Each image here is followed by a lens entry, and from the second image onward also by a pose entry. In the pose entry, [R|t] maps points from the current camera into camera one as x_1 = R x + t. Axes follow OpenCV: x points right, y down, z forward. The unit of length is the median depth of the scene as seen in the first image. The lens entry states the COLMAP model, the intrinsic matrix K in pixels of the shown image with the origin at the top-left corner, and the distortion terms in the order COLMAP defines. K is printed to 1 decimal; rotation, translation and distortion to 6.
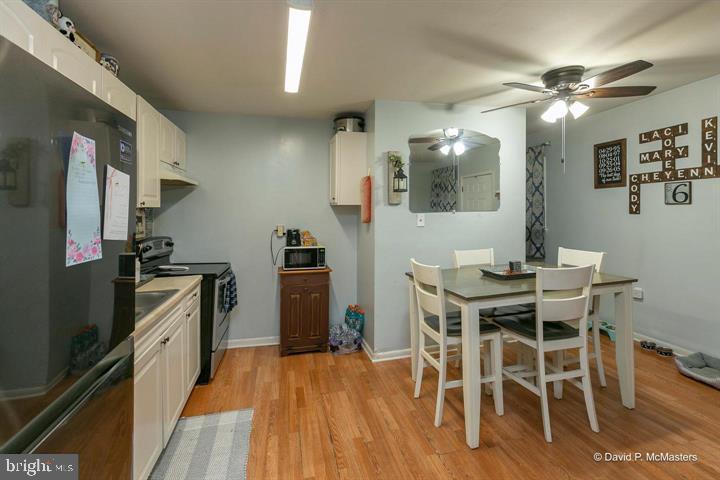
lens RADIAL K [[334.4, 0, 371.2], [0, 334.4, 214.3], [0, 0, 1]] dist [0.003577, 0.000363]
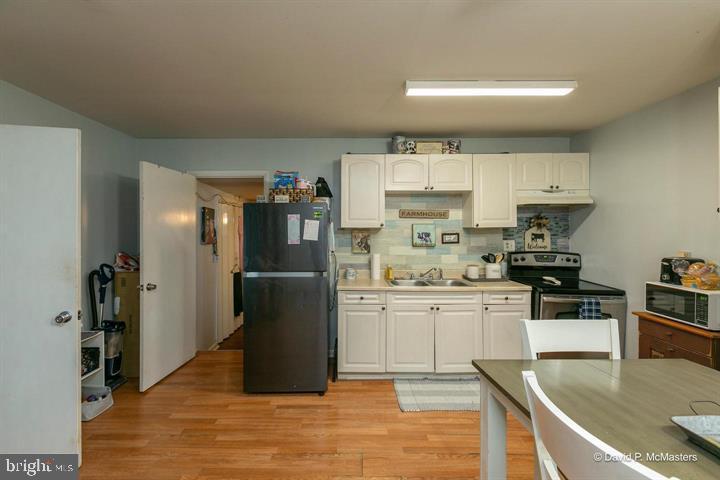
lens RADIAL K [[334.4, 0, 346.1], [0, 334.4, 230.1], [0, 0, 1]] dist [0.003577, 0.000363]
pose [[-0.261275, 0.009525, -0.965218, 0.590341], [-0.001160, 0.999947, 0.010182, -0.017862], [0.965264, 0.003780, -0.261250, 0.555141]]
